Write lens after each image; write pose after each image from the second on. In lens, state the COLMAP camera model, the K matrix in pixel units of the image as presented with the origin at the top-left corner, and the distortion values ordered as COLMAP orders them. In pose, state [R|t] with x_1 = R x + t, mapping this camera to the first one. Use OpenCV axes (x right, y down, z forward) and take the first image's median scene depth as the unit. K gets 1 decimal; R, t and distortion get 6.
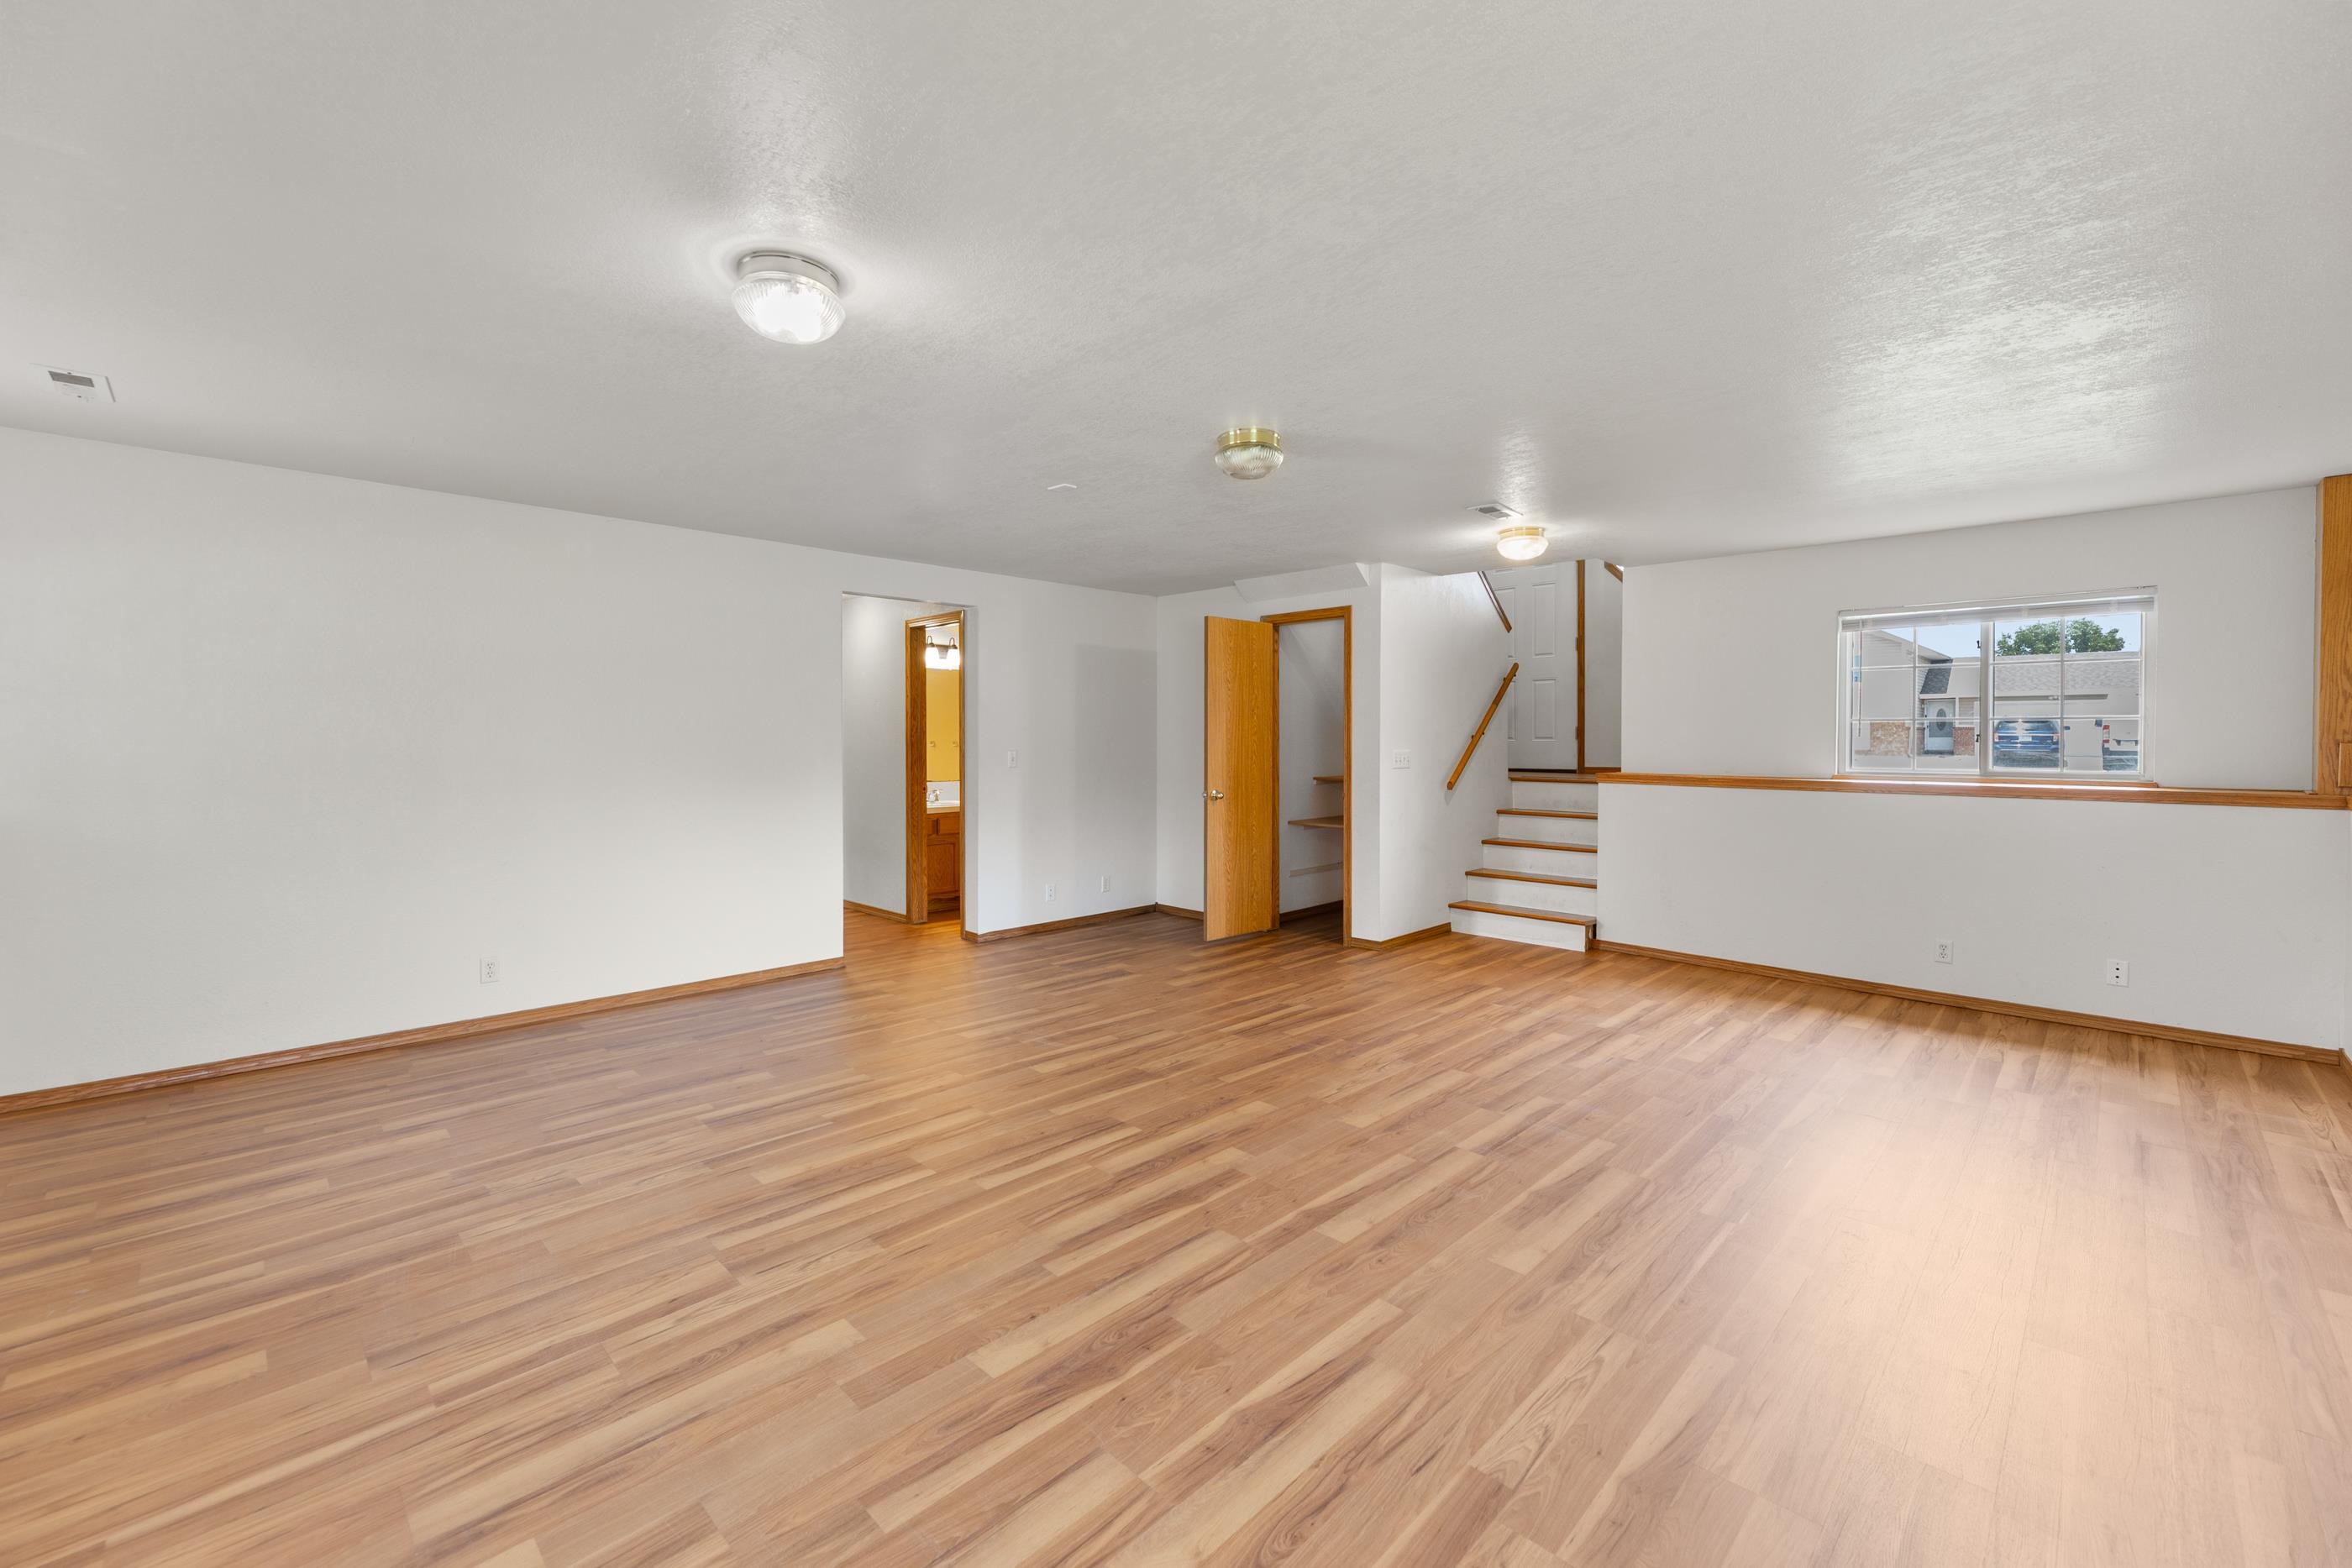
lens RADIAL K [[970.2, 0, 1177.9], [0, 970.2, 731.9], [0, 0, 1]] dist [-0.001952, -0.000184]
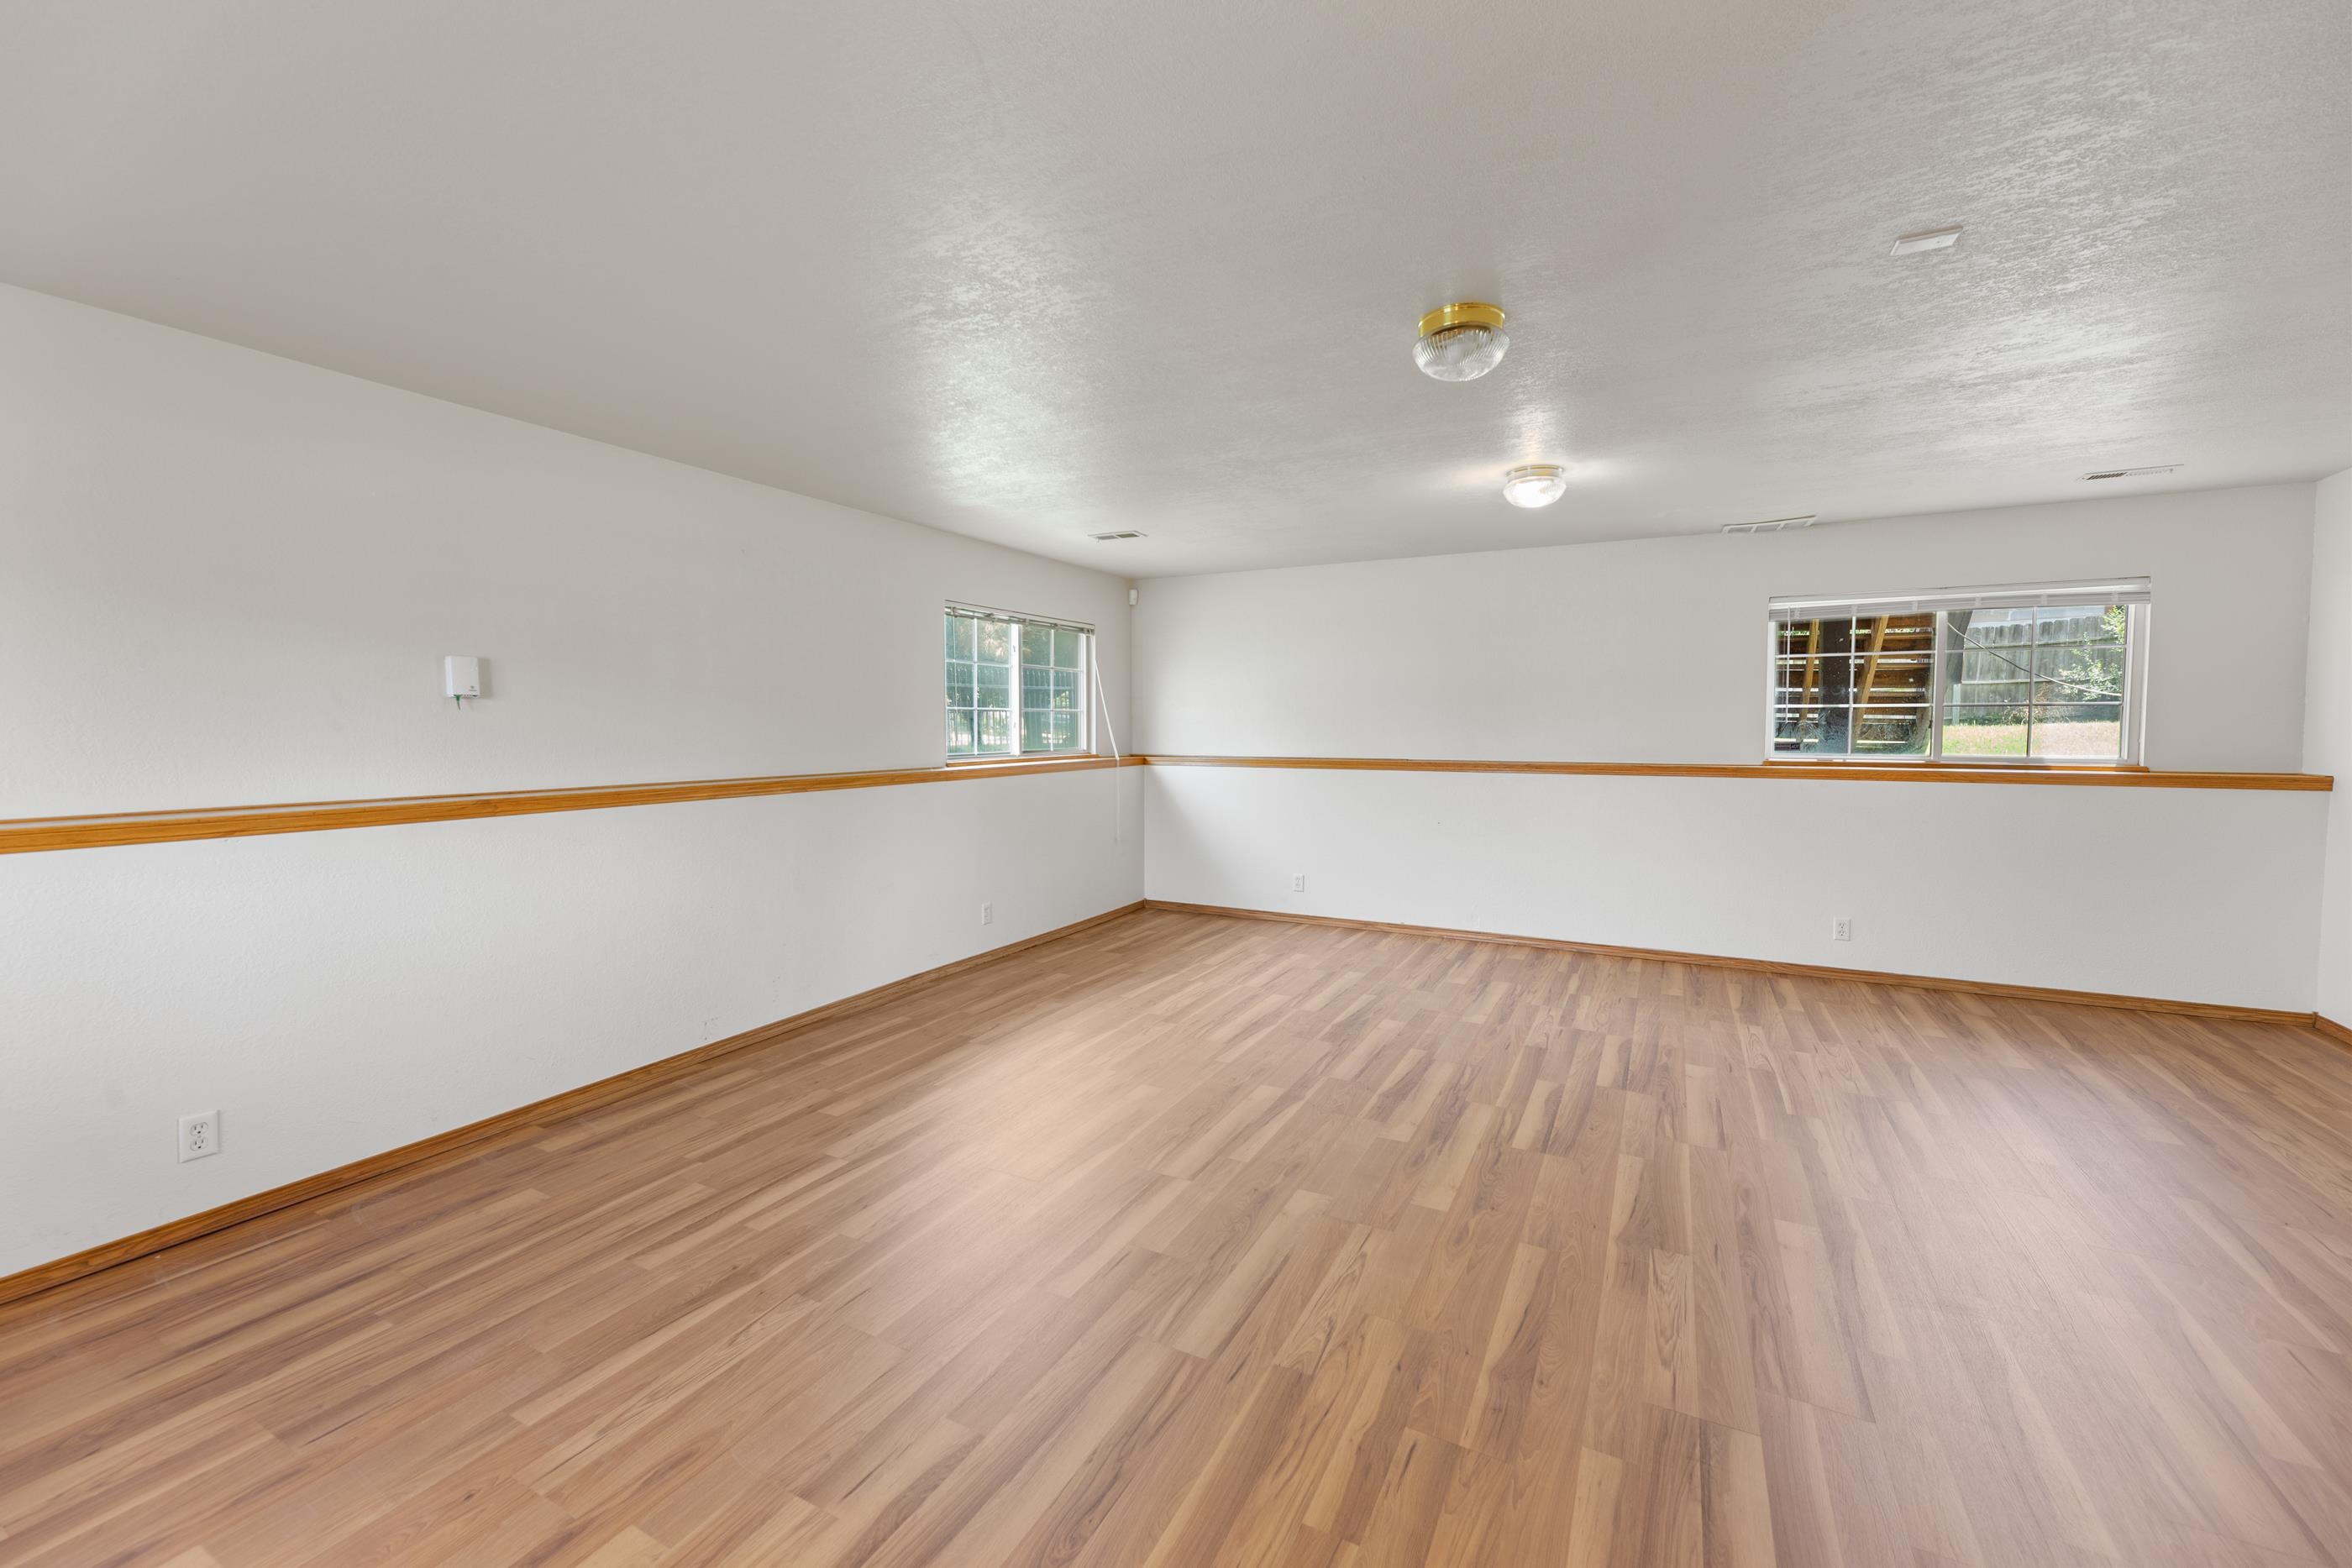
lens RADIAL K [[944.2, 0, 1171.3], [0, 944.2, 773.3], [0, 0, 1]] dist [-0.001588, -0.000127]
pose [[-0.959893, 0.012853, -0.280070, 0.595719], [0.001648, 0.999190, 0.040207, 0.015277], [0.280360, 0.038133, -0.959137, 1.992306]]
